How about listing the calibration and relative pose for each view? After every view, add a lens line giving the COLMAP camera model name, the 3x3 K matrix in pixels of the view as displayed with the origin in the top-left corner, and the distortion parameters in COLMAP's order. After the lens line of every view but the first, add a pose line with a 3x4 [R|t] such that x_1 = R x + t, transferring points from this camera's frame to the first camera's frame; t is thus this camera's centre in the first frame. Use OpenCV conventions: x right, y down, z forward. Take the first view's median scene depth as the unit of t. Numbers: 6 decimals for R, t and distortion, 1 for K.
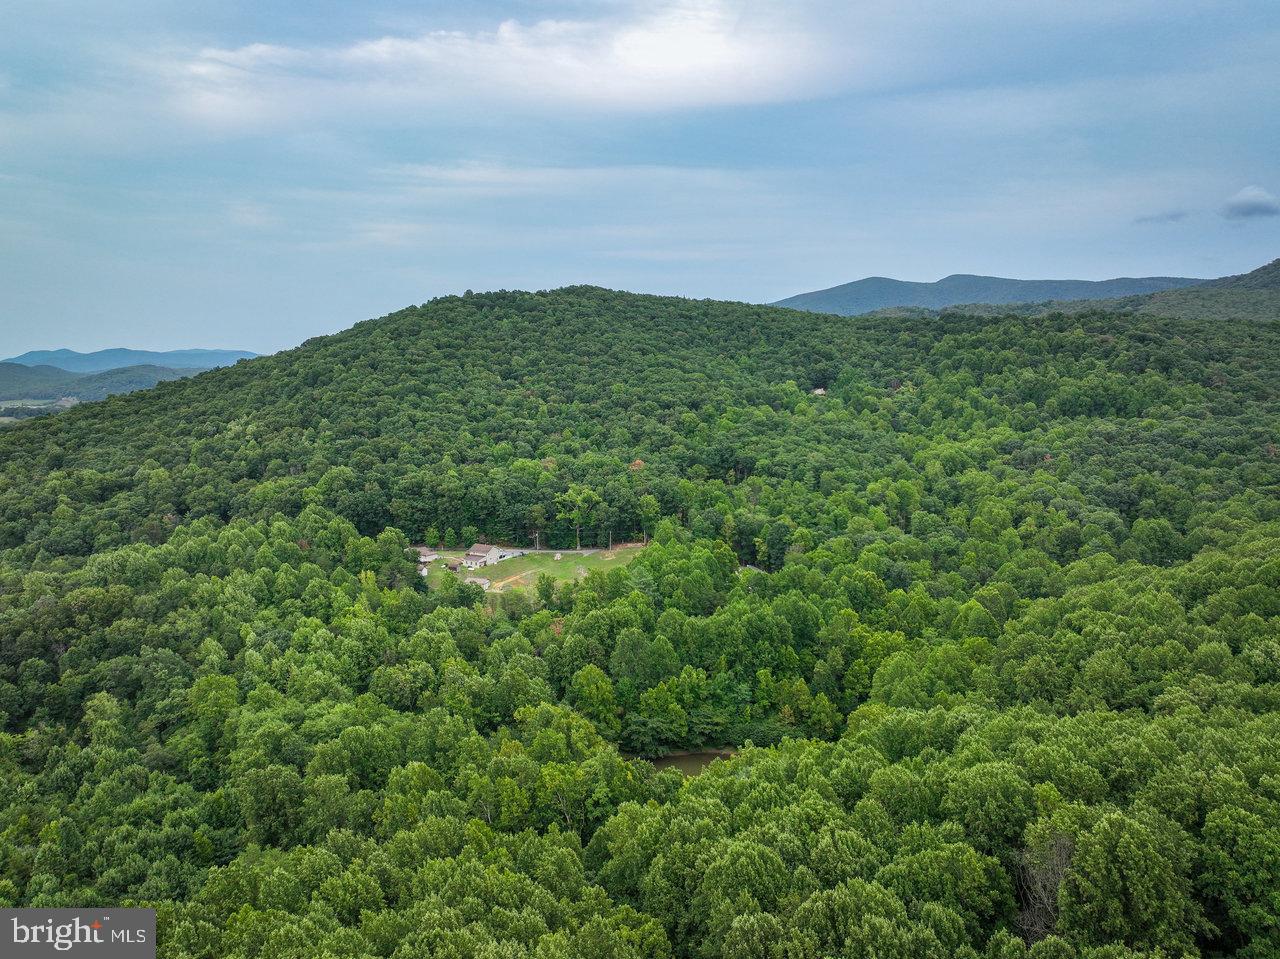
lens RADIAL K [[923.2, 0, 637.9], [0, 923.2, 470.1], [0, 0, 1]] dist [-0.001028, 0.013616]
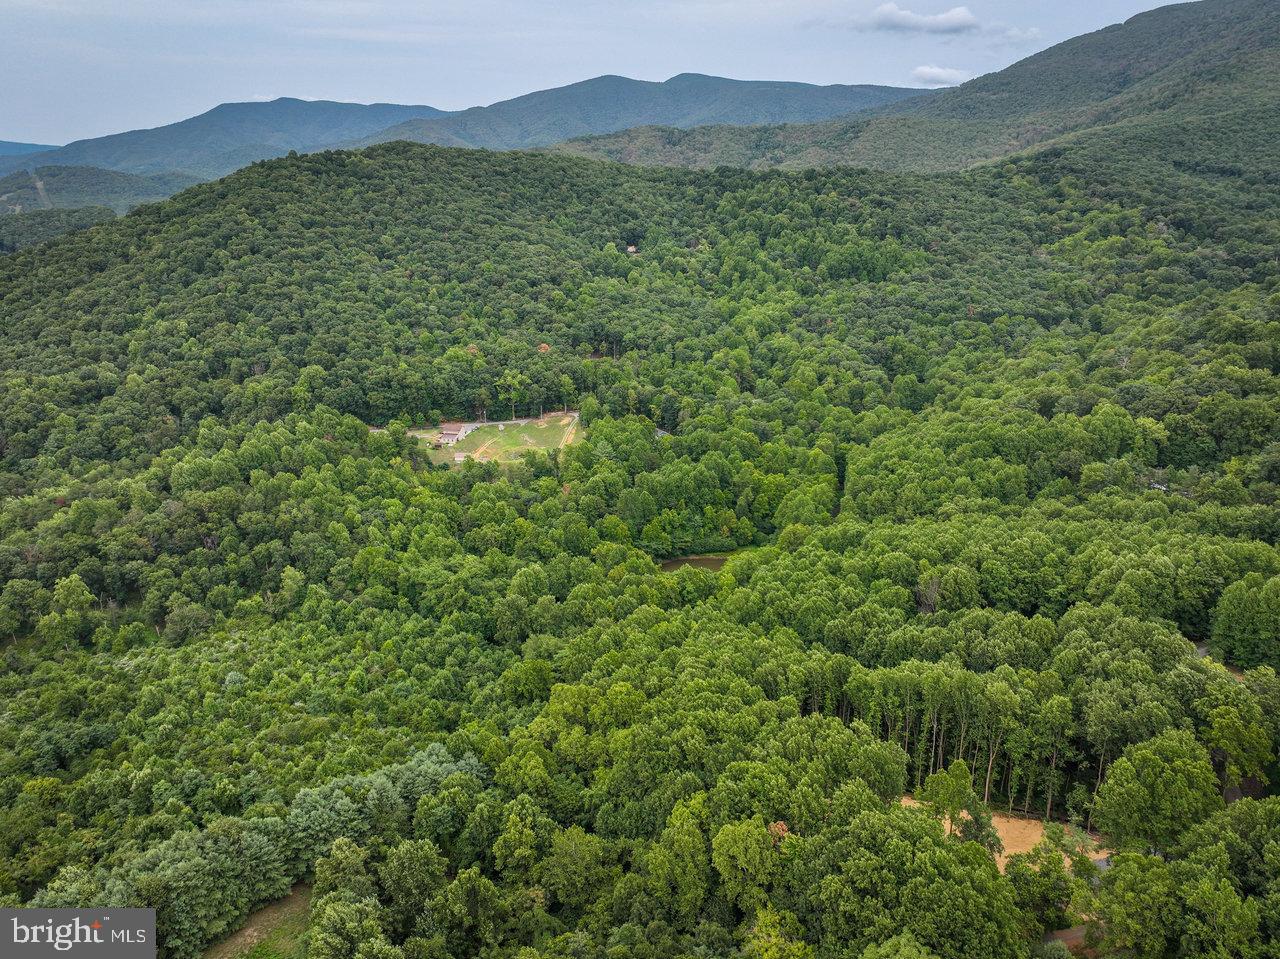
lens RADIAL K [[922.6, 0, 627.3], [0, 922.6, 465.0], [0, 0, 1]] dist [-0.001479, 0.014591]
pose [[0.961755, -0.086456, 0.259908, -0.252738], [0.030679, 0.976910, 0.211438, -0.121991], [-0.272186, -0.195378, 0.942201, -0.285871]]
